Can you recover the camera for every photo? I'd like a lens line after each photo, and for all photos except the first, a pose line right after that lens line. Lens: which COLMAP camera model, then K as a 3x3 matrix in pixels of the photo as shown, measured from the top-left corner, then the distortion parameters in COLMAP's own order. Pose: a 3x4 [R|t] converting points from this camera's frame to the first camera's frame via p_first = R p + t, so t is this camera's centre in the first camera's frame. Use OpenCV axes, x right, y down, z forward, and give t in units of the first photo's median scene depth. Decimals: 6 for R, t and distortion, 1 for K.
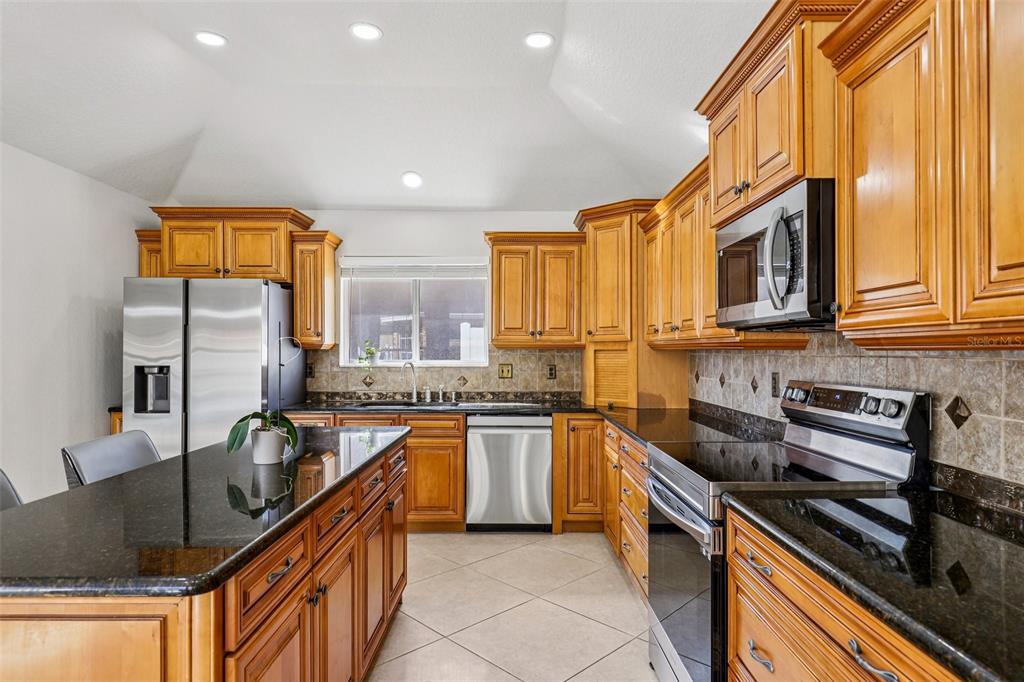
lens RADIAL K [[584.7, 0, 512.0], [0, 584.7, 341.0], [0, 0, 1]] dist [0.005005, 0.000522]
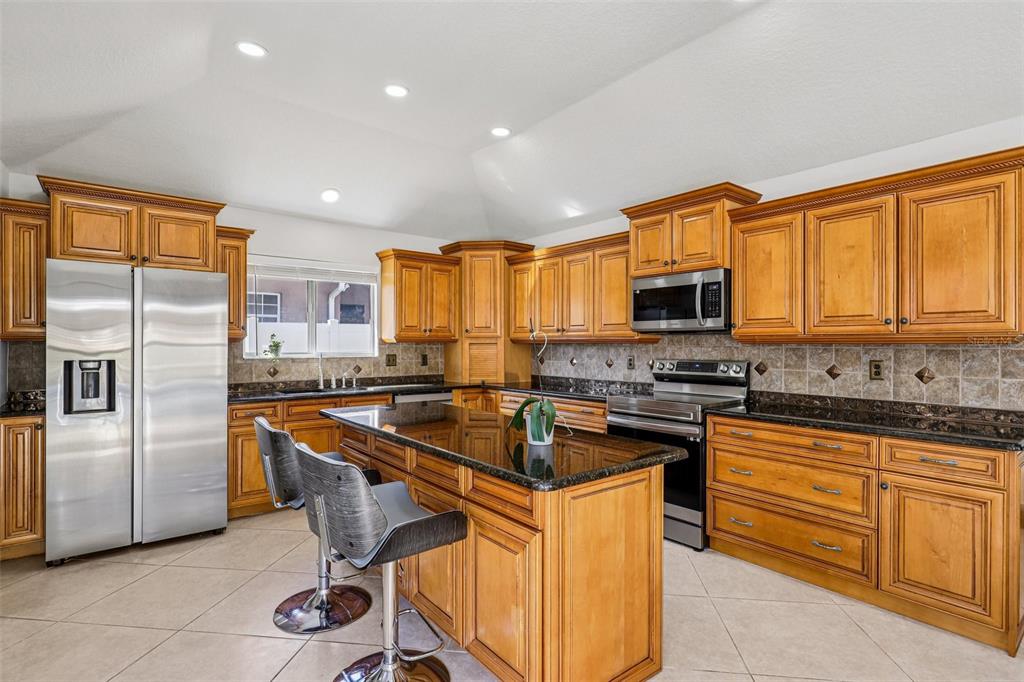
lens RADIAL K [[509.7, 0, 512.0], [0, 509.7, 341.0], [0, 0, 1]] dist [0.001592, 0.000376]
pose [[0.785970, 0.004085, 0.618252, -0.529259], [-0.010752, 0.999917, 0.007062, 0.000031], [-0.618172, -0.012198, 0.785948, -0.016225]]
